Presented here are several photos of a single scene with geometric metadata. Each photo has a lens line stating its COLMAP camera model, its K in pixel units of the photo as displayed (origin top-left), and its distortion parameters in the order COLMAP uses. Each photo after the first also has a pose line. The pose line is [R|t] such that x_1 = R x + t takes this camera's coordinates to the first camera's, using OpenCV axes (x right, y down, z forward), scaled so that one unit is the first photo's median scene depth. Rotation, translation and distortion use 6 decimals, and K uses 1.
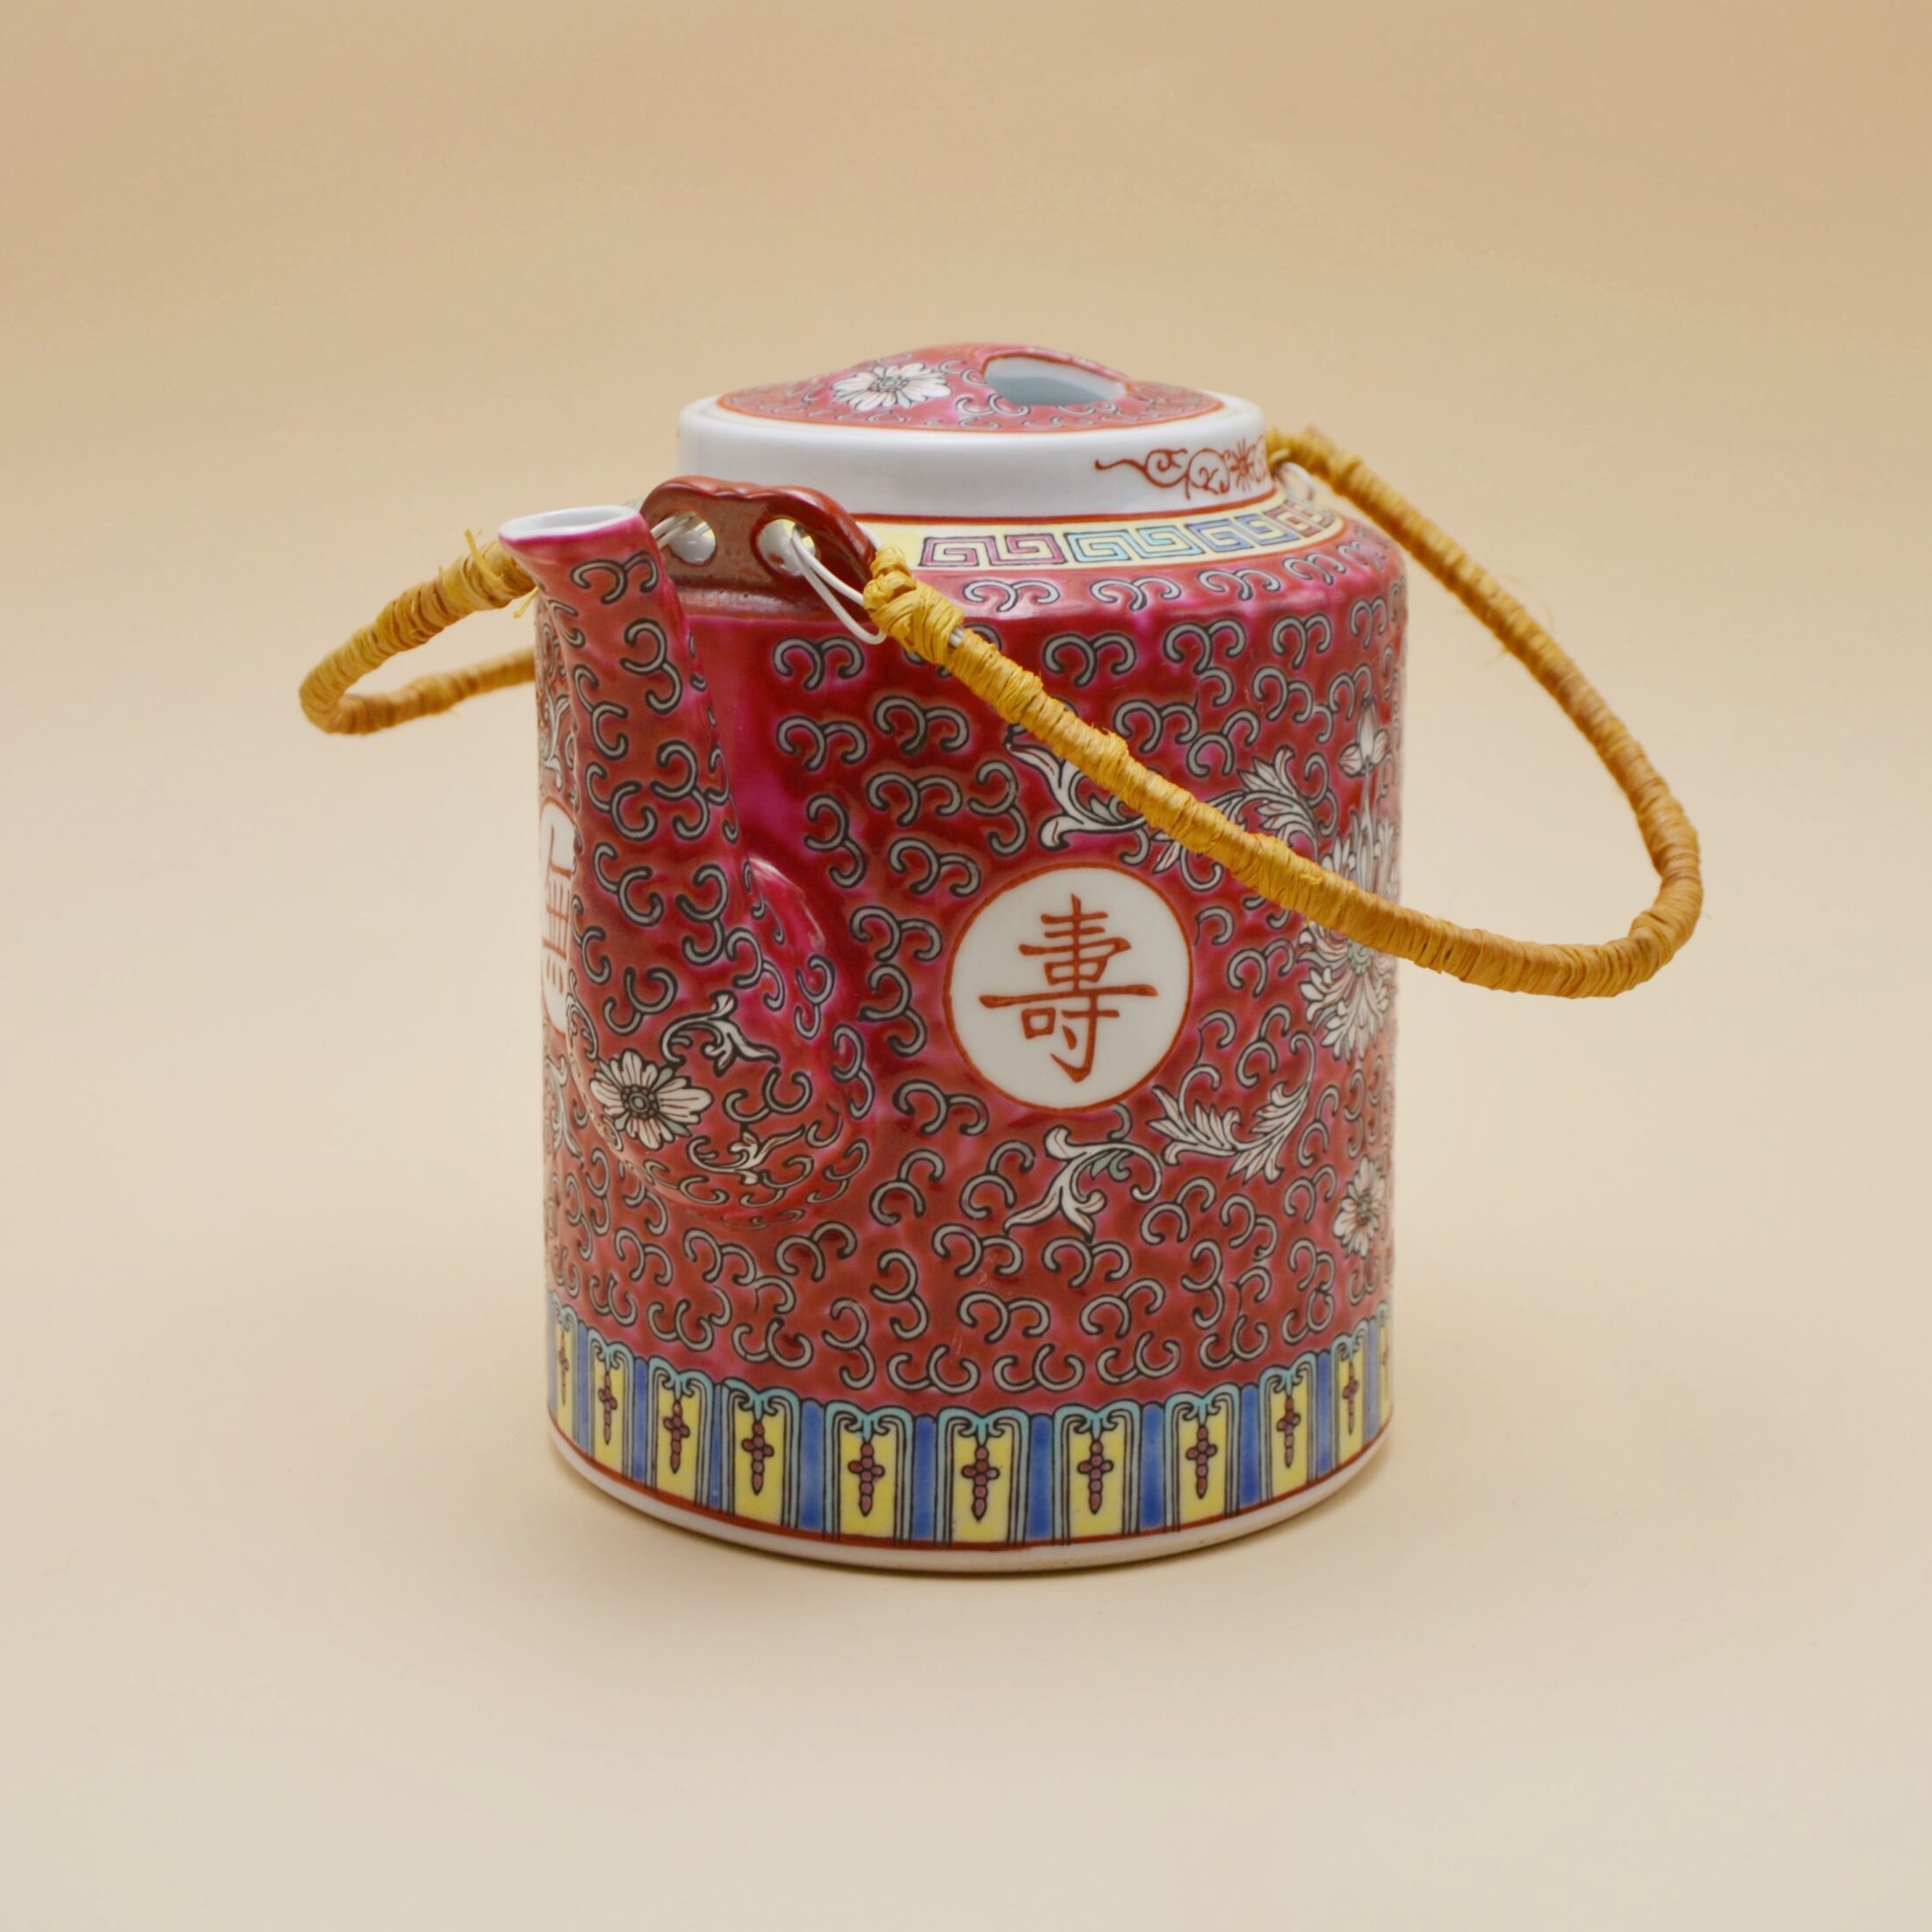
lens RADIAL K [[4283.0, 0, 967.4], [0, 4283.0, 786.7], [0, 0, 1]] dist [-0.051513, -0.202800]
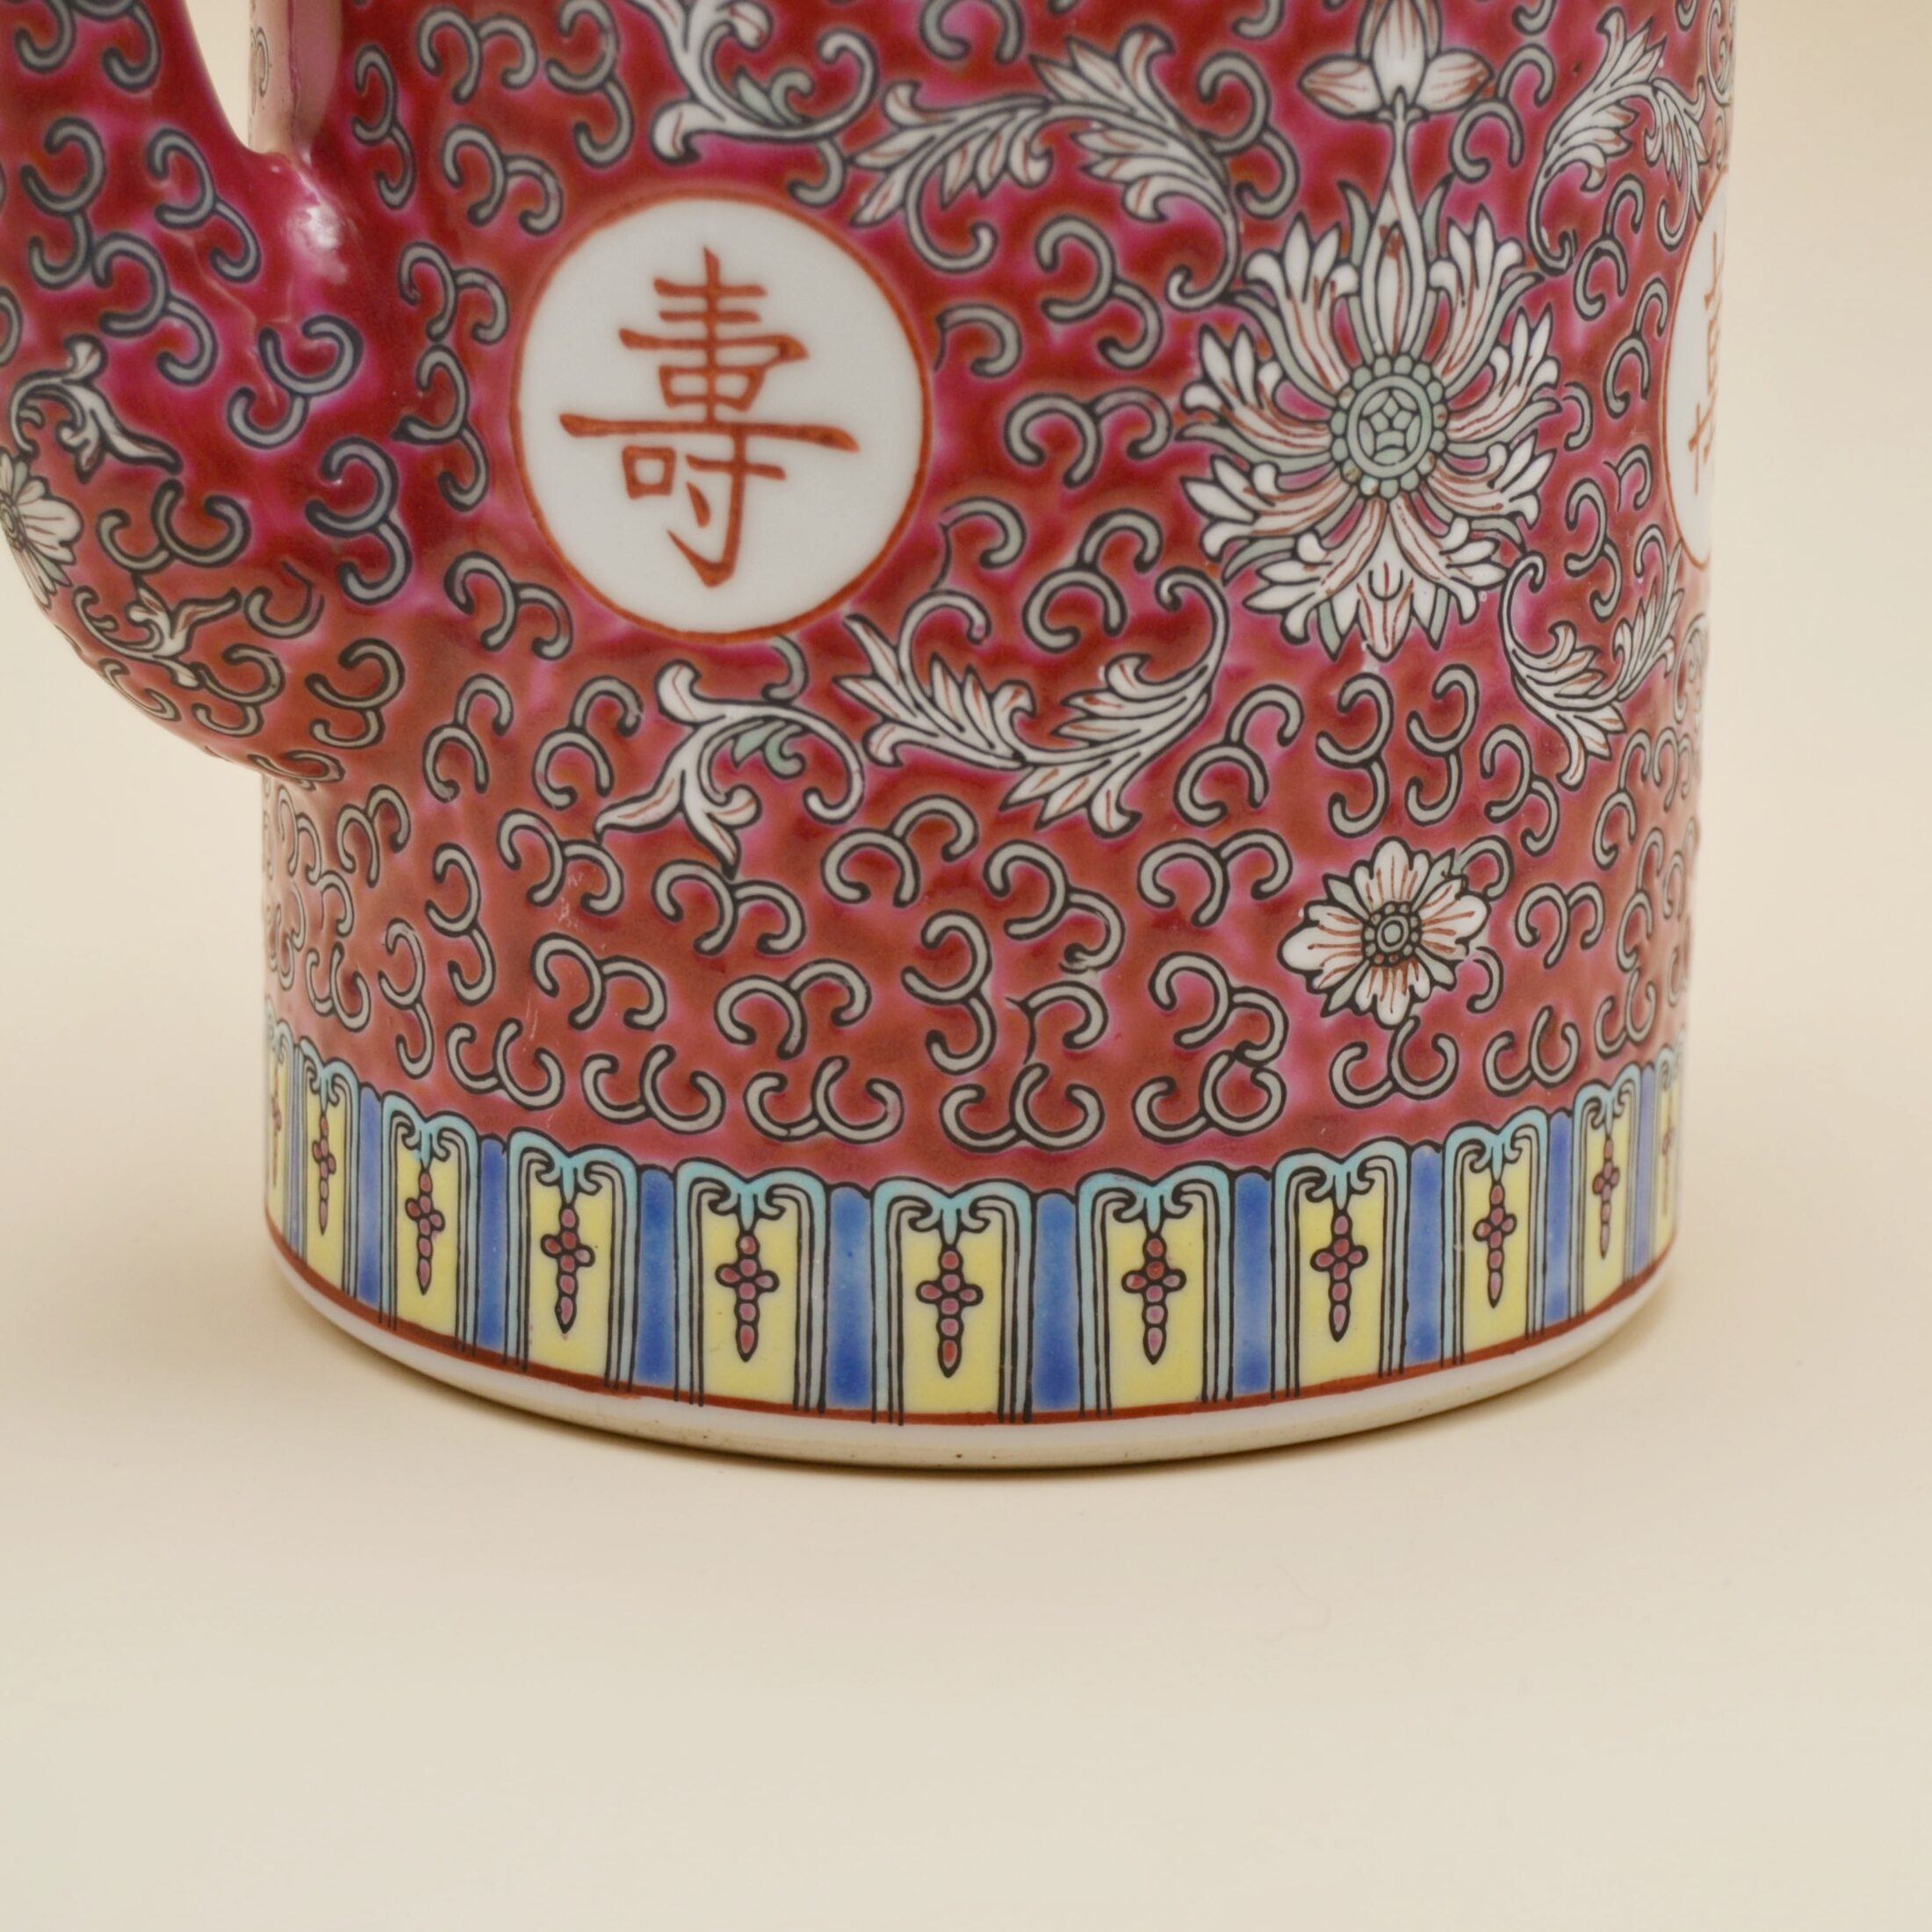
lens RADIAL K [[5050.1, 0, 1156.4], [0, 5050.1, 969.2], [0, 0, 1]] dist [-0.021369, -0.340250]
pose [[0.863207, 0.142106, -0.484438, 0.405497], [-0.123187, 0.989850, 0.070861, 0.063962], [0.489591, -0.001491, 0.871951, 0.441431]]
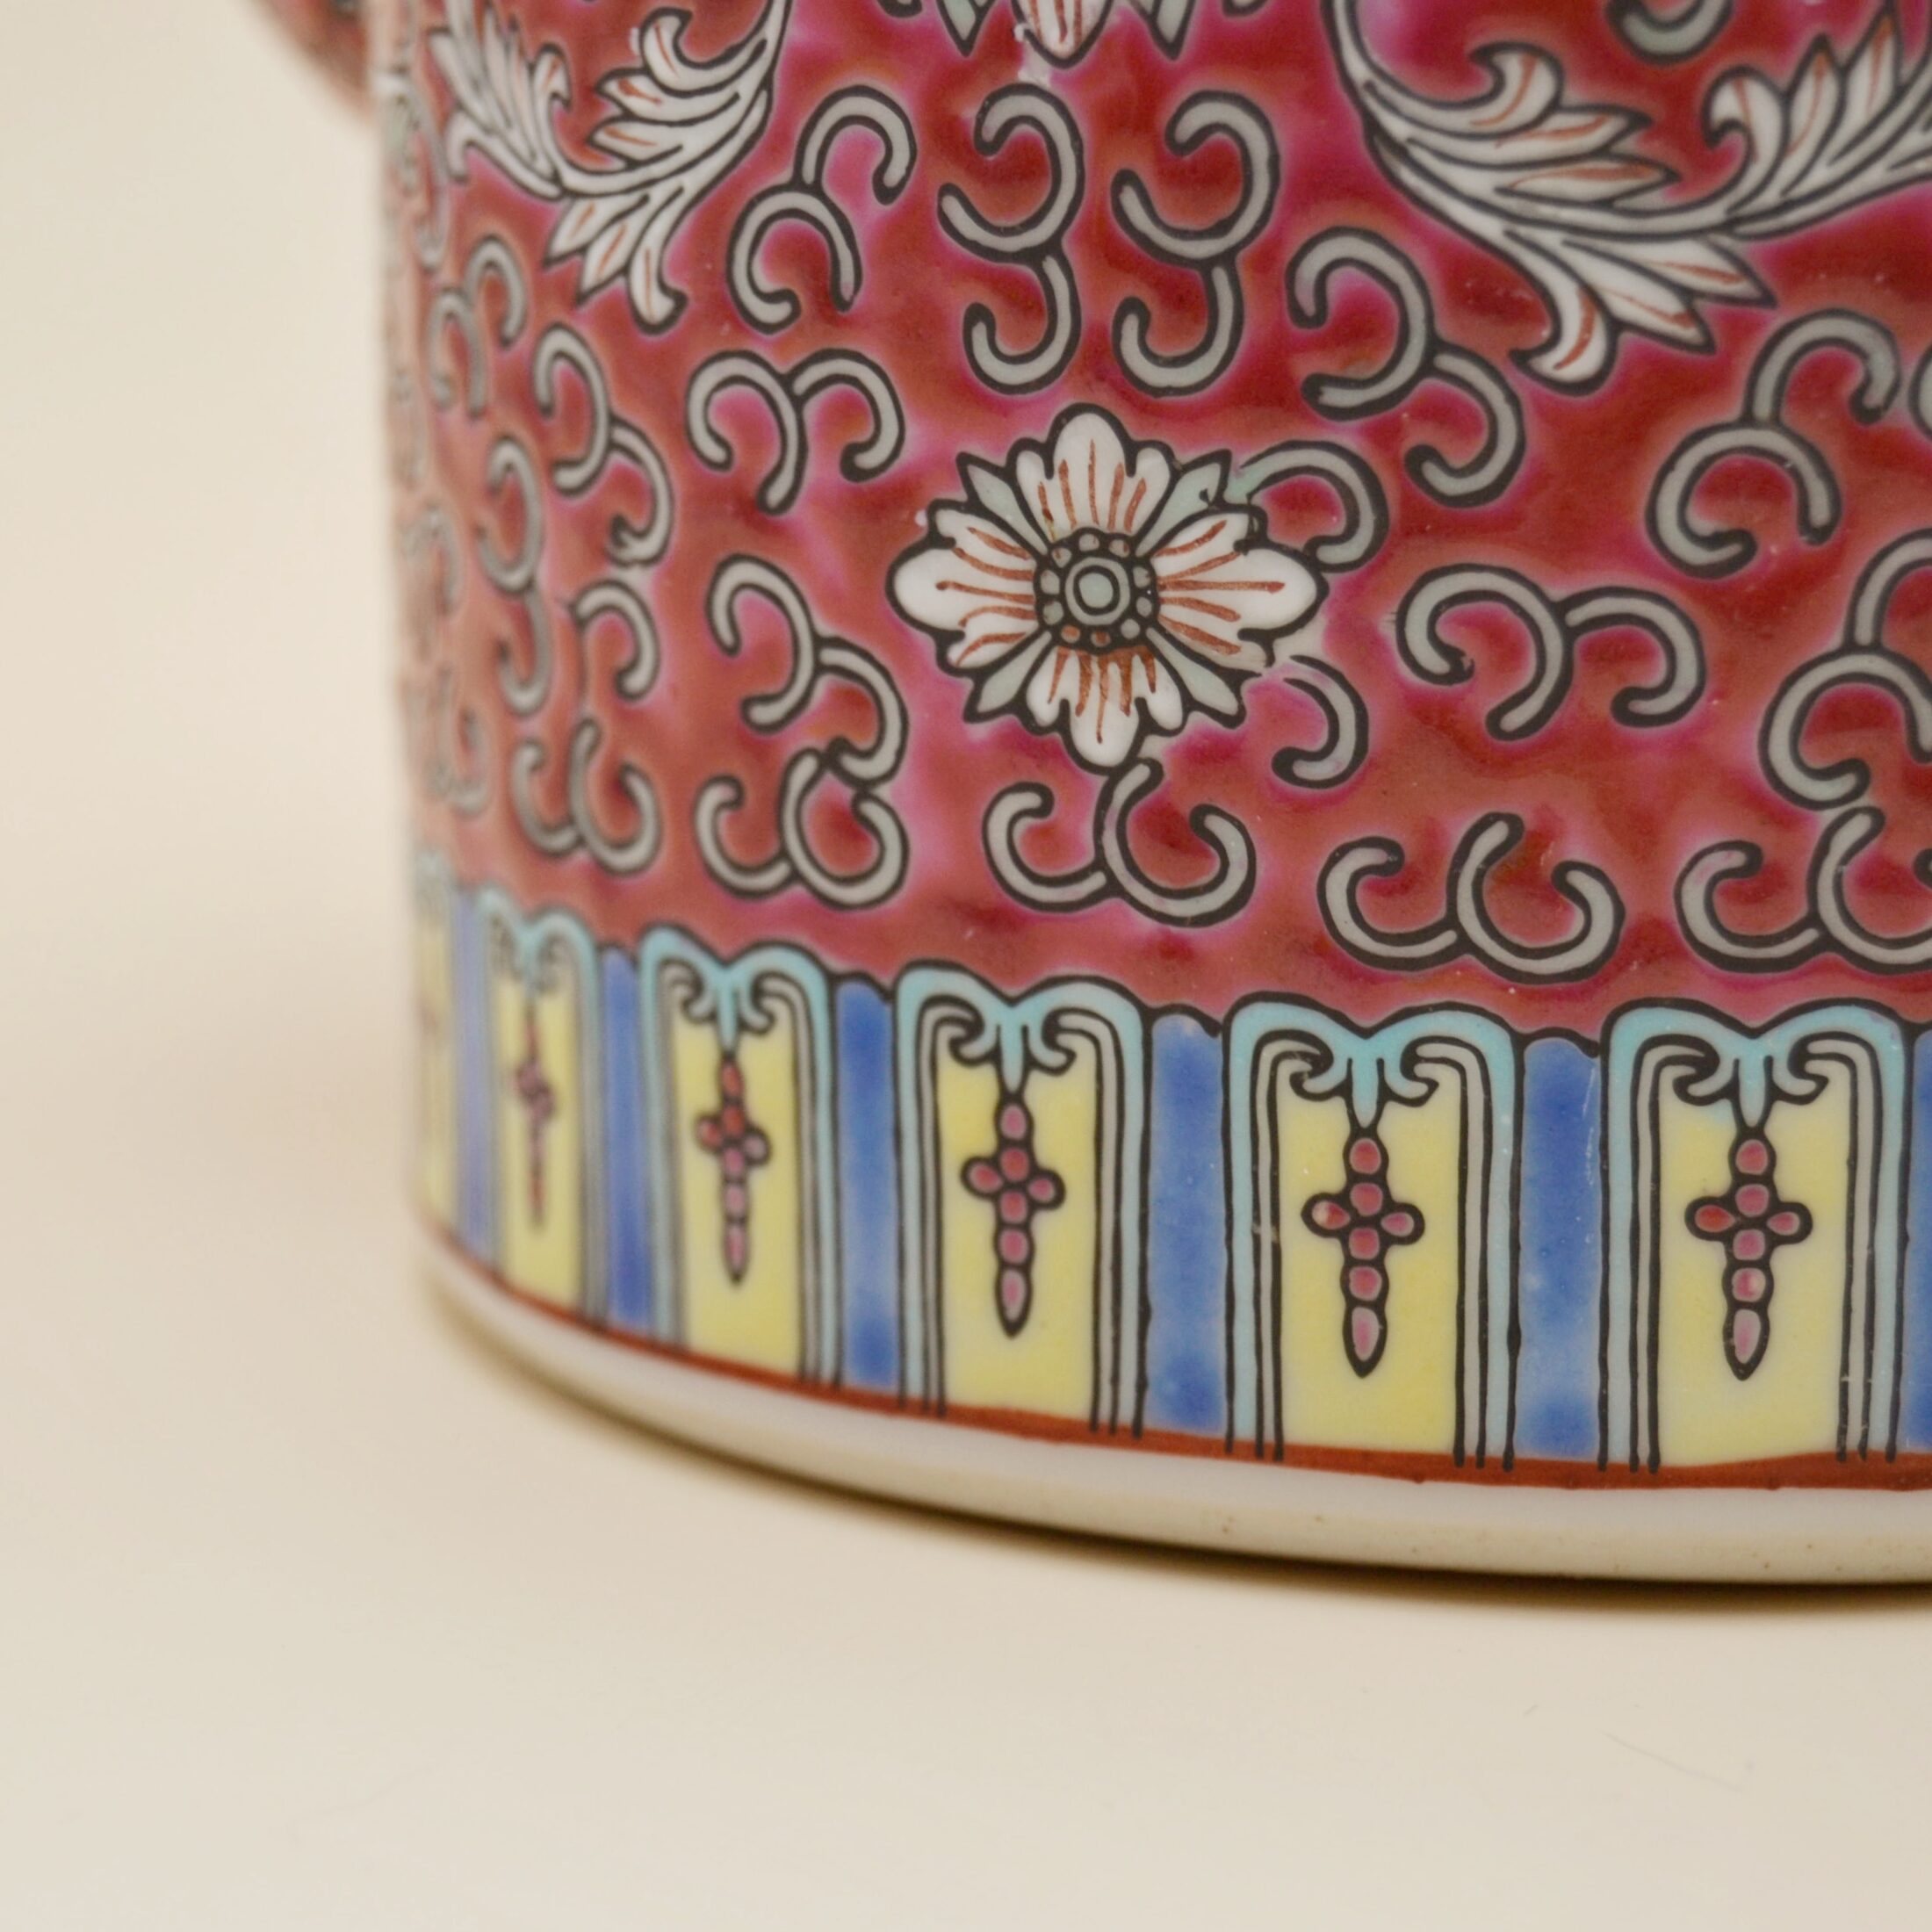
lens RADIAL K [[6630.4, 0, 789.0], [0, 6630.4, 1027.6], [0, 0, 1]] dist [-0.042396, 0.067265]
pose [[-0.034534, 0.219830, -0.974927, 0.578032], [-0.185535, 0.957141, 0.222392, 0.031129], [0.982031, 0.188563, 0.007732, 1.039355]]
